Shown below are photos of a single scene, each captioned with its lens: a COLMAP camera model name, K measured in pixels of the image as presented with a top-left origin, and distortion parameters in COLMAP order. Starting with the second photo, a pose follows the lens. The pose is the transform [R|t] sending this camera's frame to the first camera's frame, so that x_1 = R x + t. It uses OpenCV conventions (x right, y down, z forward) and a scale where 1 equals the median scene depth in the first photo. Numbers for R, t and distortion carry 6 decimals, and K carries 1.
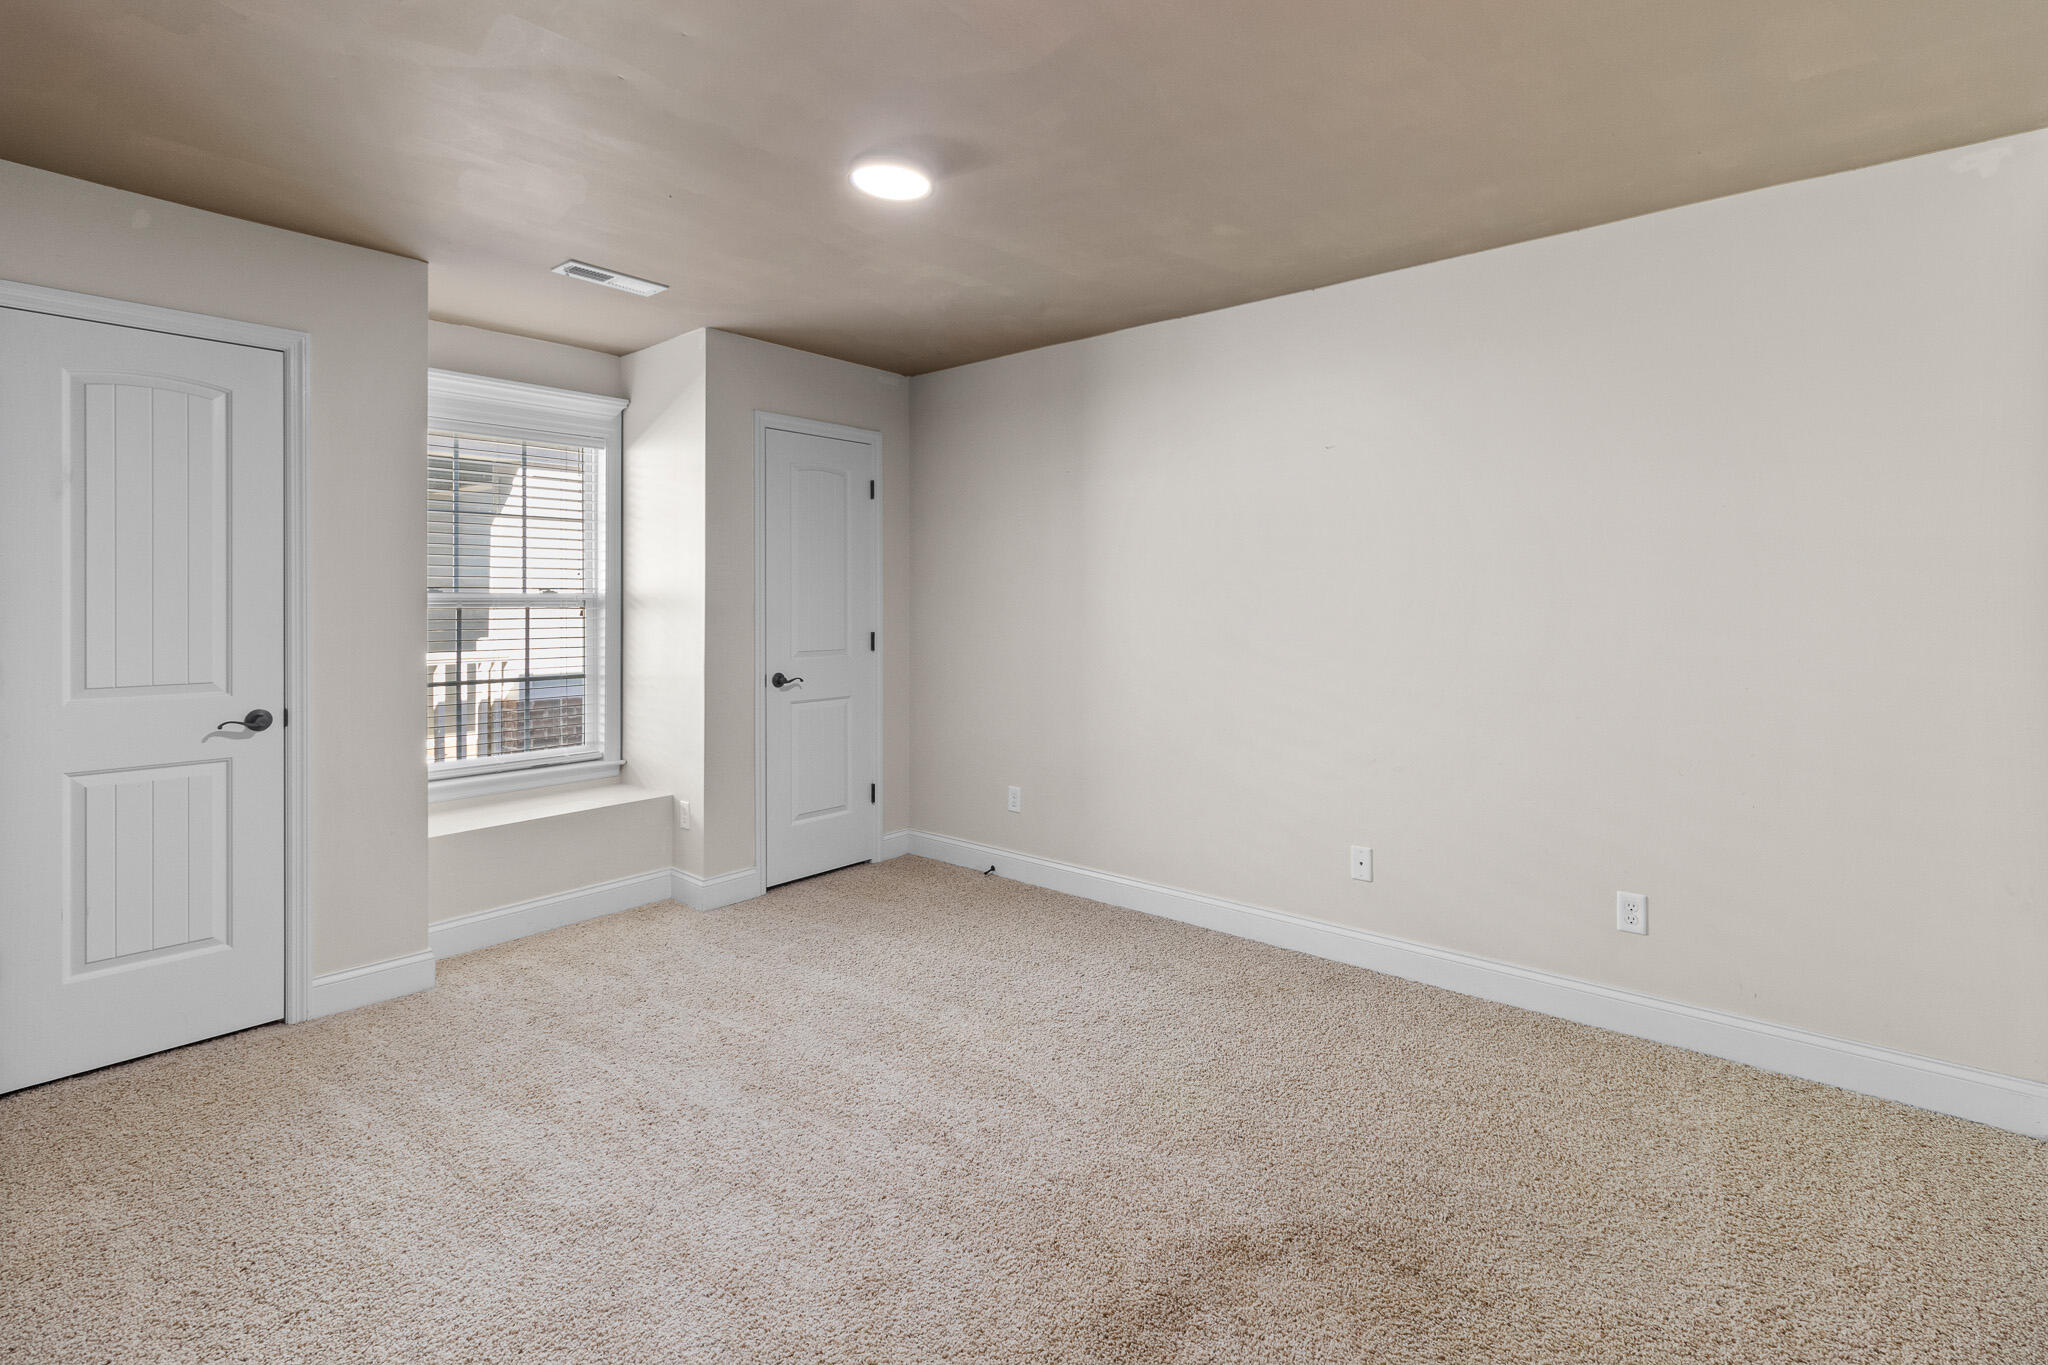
lens RADIAL K [[960.0, 0, 1024.6], [0, 960.0, 592.0], [0, 0, 1]] dist [0.000210, -0.000336]
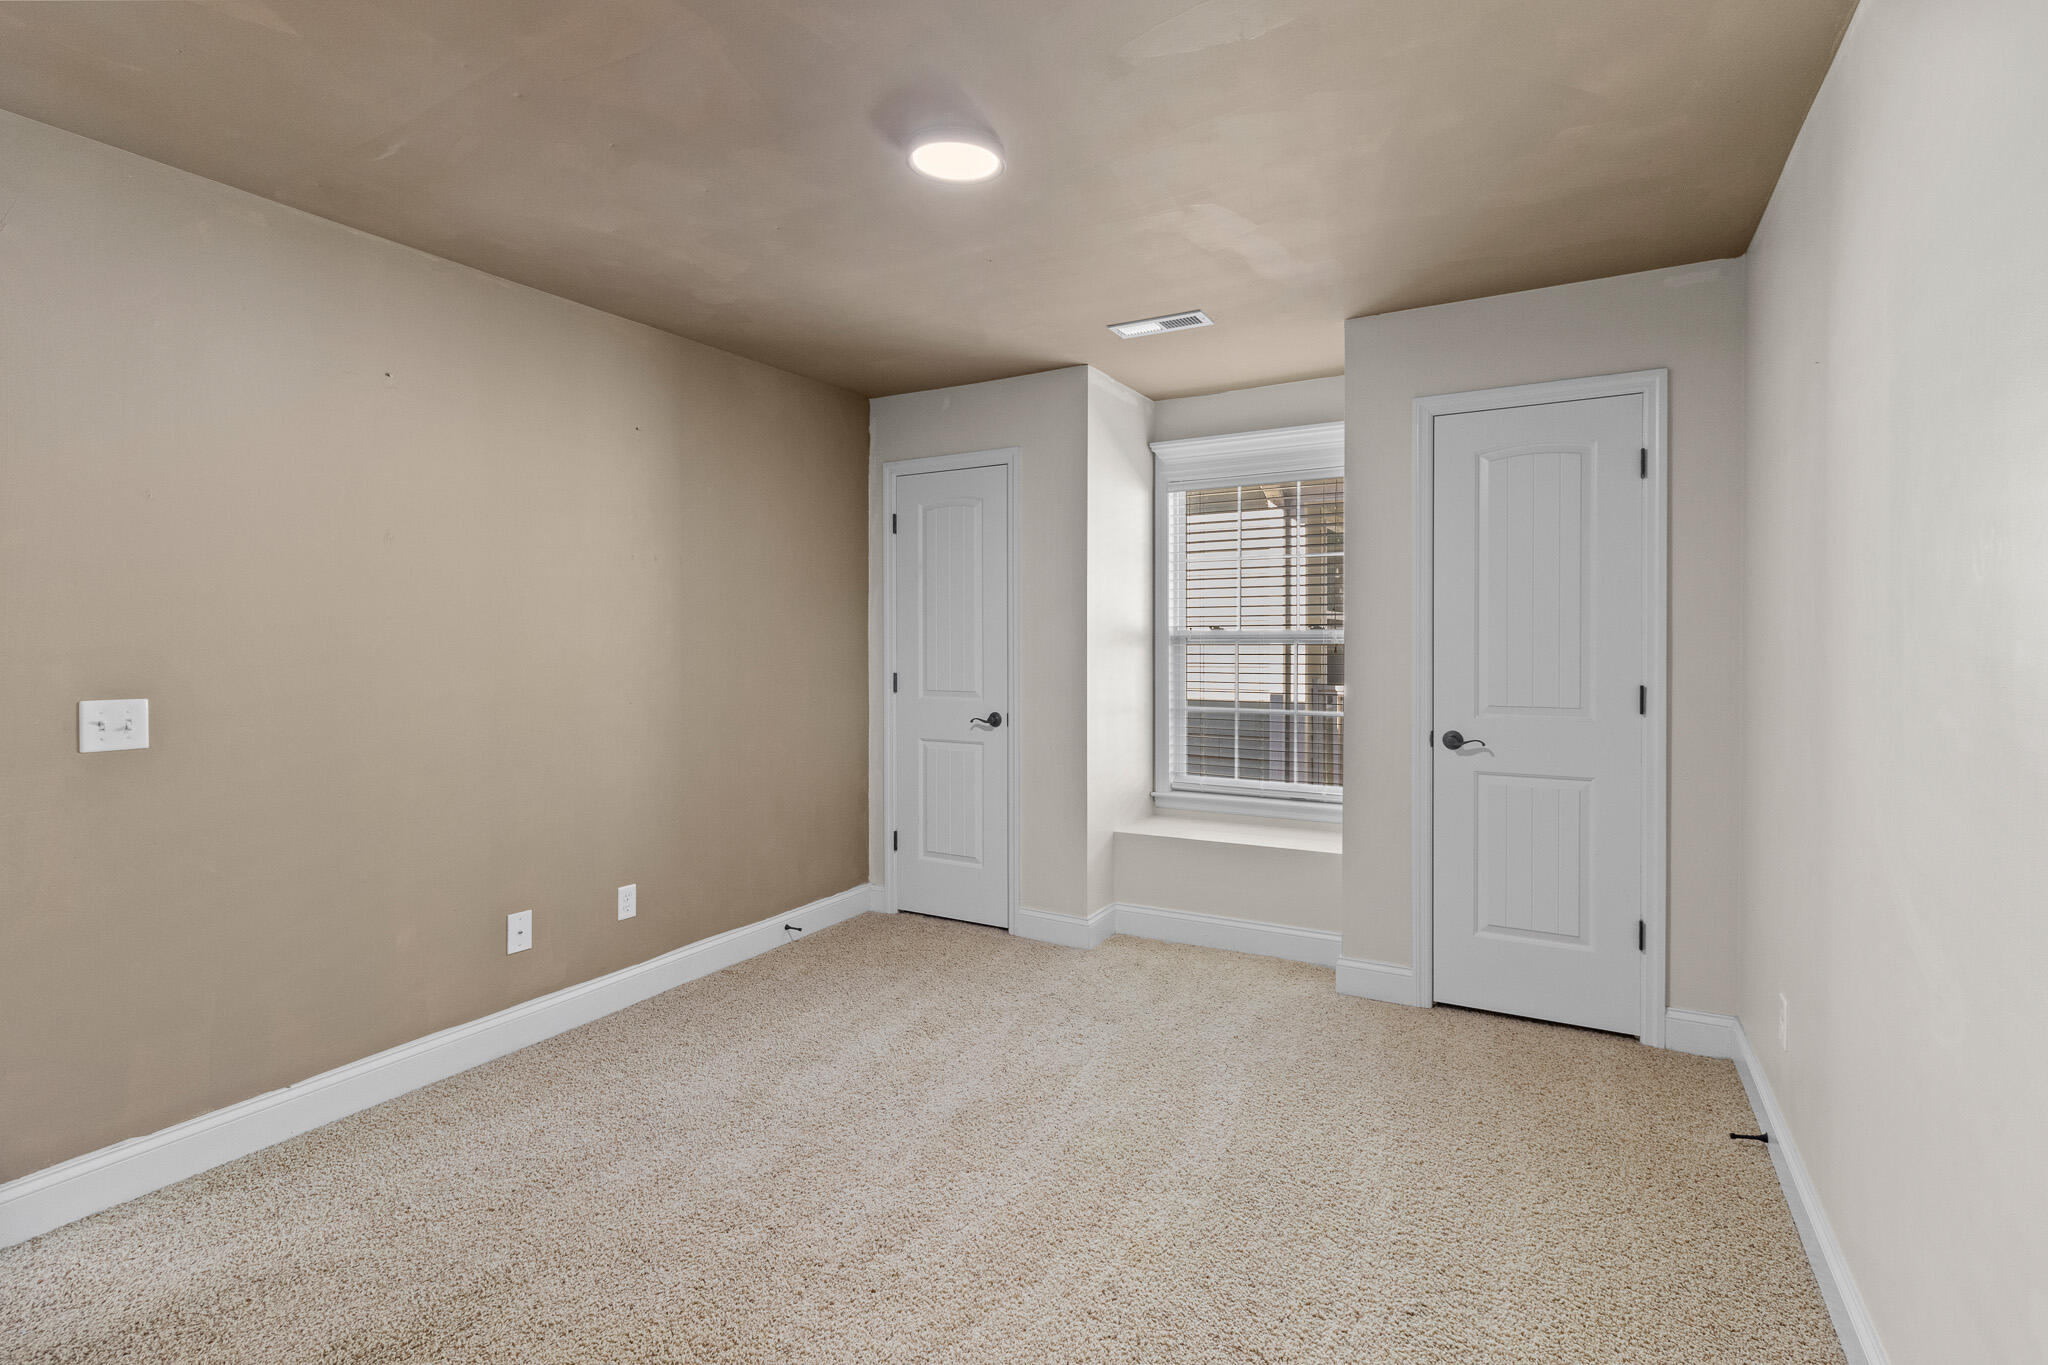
lens RADIAL K [[947.4, 0, 1022.9], [0, 947.4, 637.9], [0, 0, 1]] dist [0.001613, -0.000486]
pose [[0.182191, 0.000407, -0.983263, 0.581492], [0.012415, 0.999919, 0.002714, 0.004934], [0.983185, -0.012701, 0.182171, 0.713020]]
